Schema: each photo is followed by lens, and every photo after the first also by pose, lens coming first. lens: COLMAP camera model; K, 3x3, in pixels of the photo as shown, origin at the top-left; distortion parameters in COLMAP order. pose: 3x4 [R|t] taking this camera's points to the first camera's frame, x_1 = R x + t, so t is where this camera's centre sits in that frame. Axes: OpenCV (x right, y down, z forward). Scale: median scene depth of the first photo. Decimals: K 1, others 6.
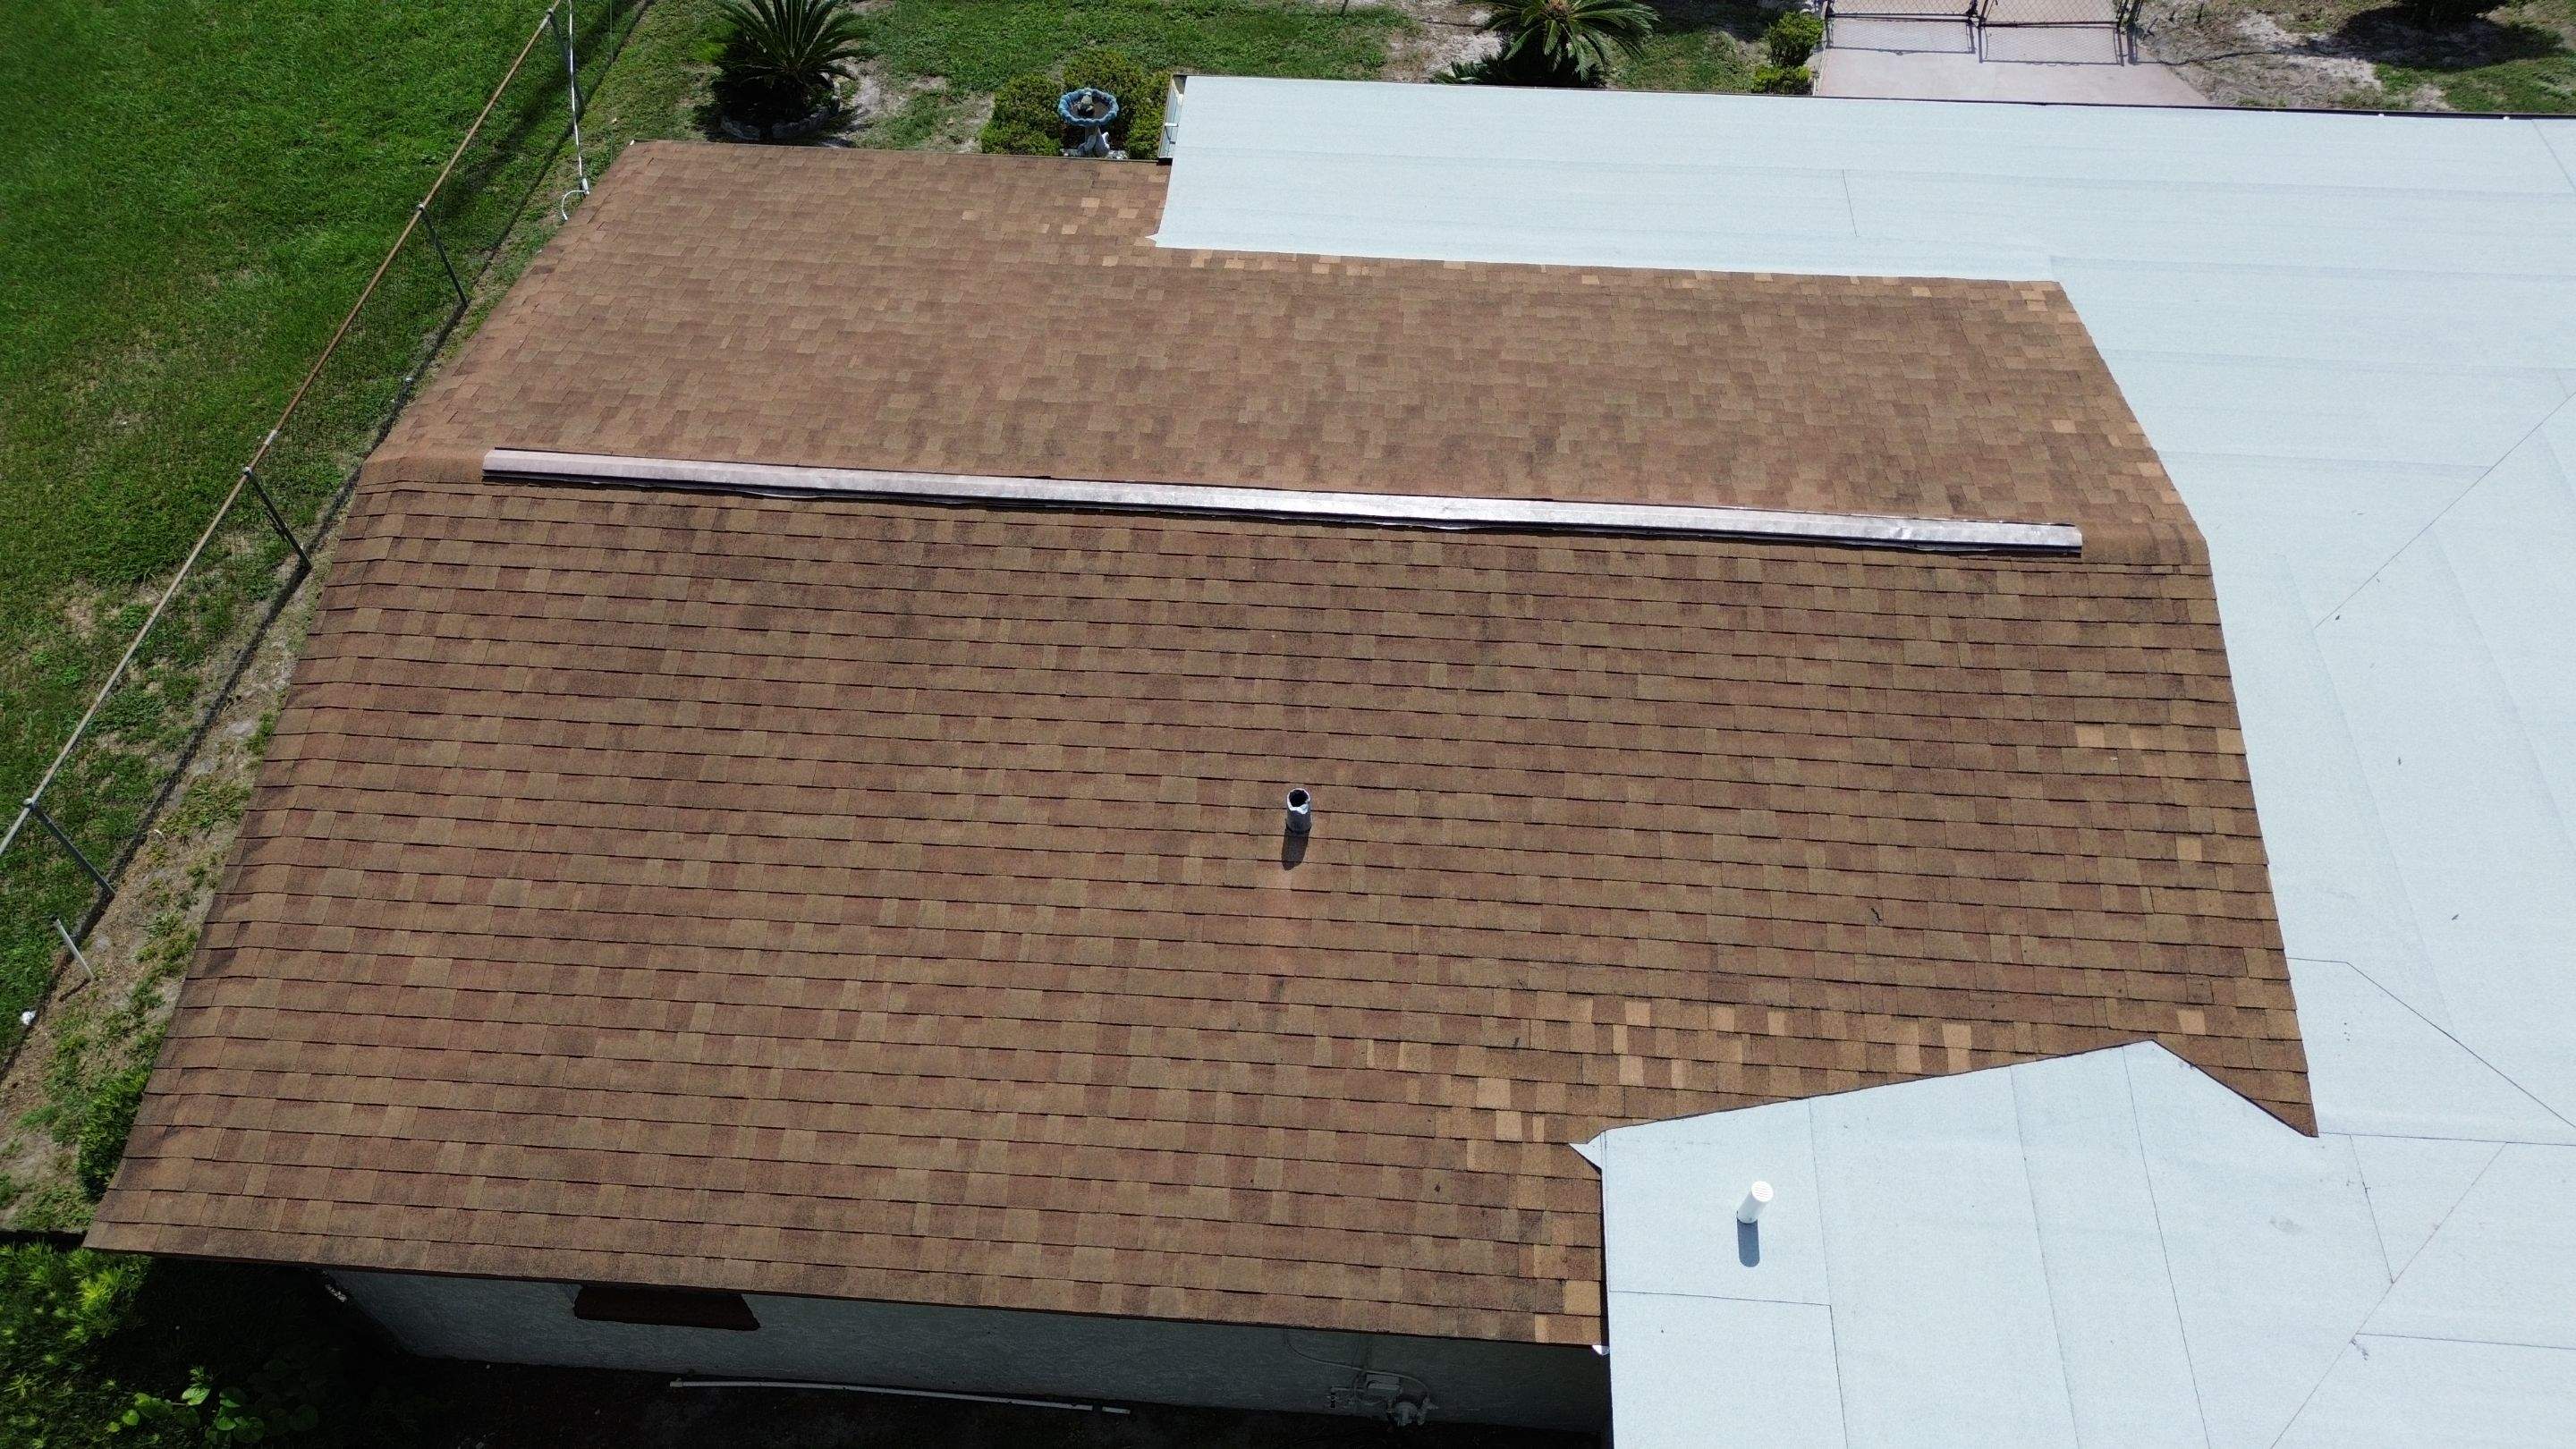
lens RADIAL K [[1820.2, 0, 1284.7], [0, 1820.2, 719.5], [0, 0, 1]] dist [0.067535, -0.067048]
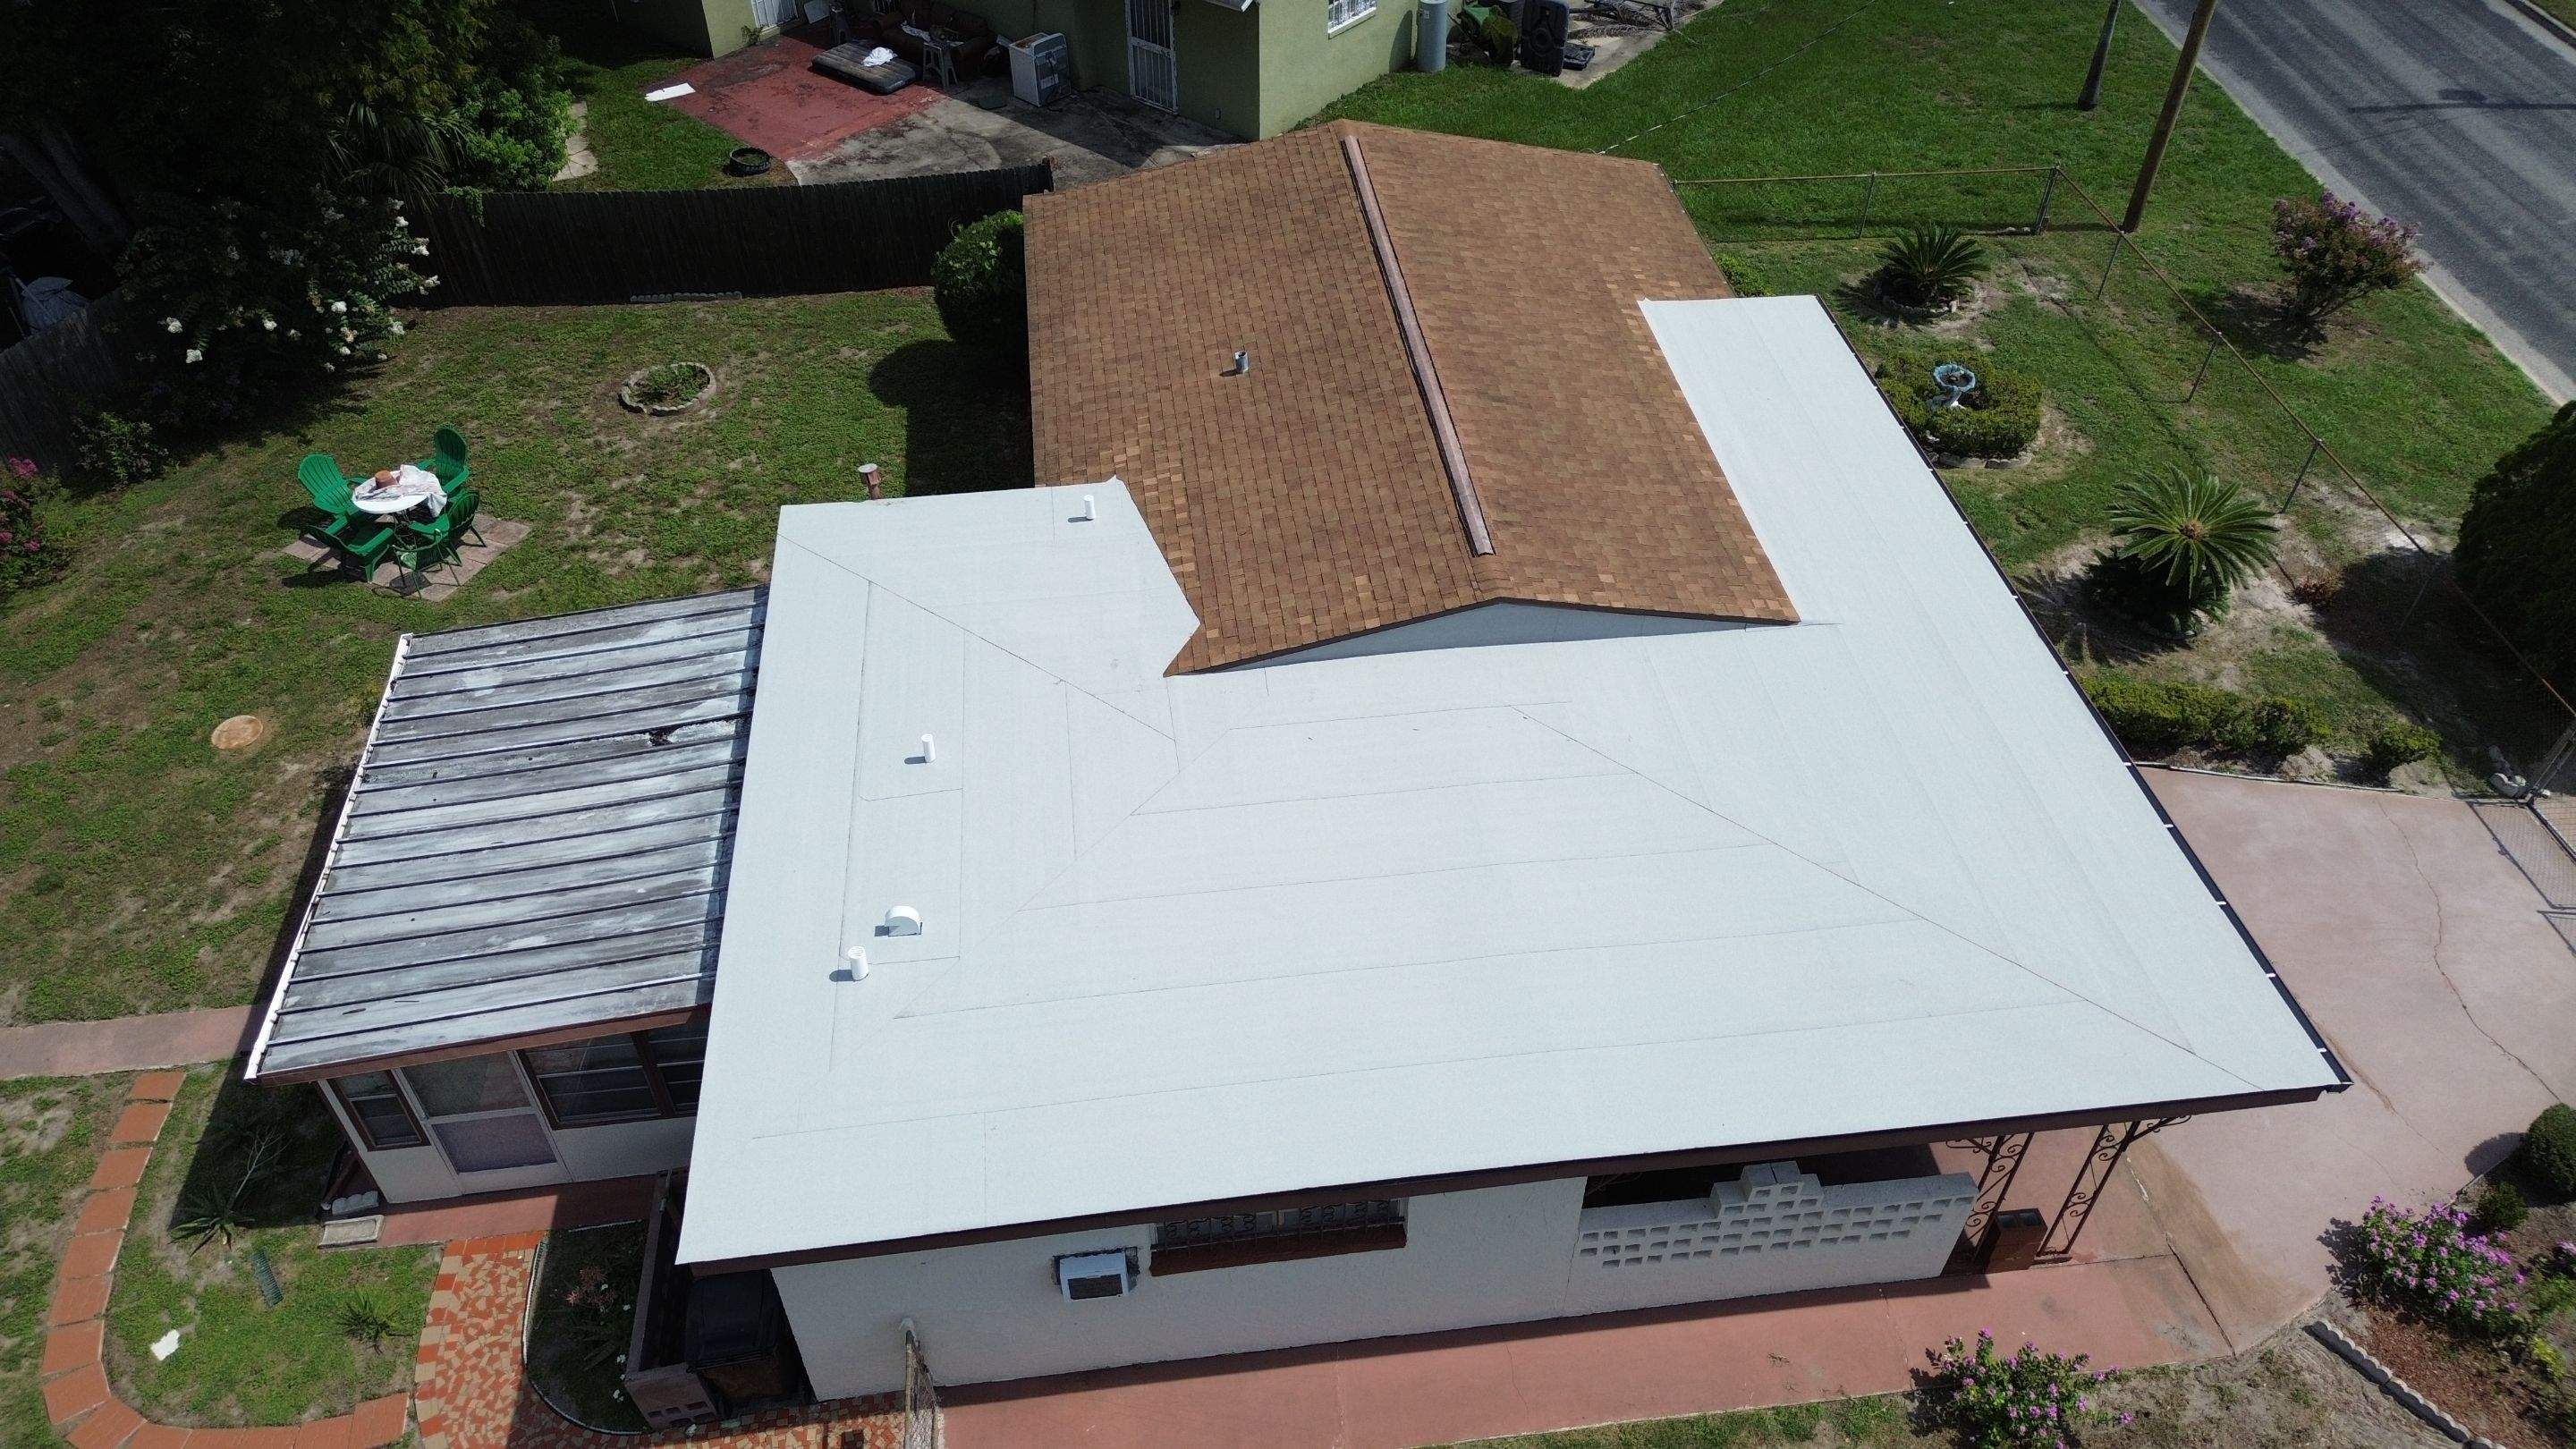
lens RADIAL K [[1820.2, 0, 1286.1], [0, 1820.2, 711.2], [0, 0, 1]] dist [0.067535, -0.067048]
pose [[0.191847, 0.667114, -0.719829, 1.761082], [-0.774042, 0.553769, 0.306919, -0.405156], [0.603369, 0.498297, 0.622613, -0.120258]]
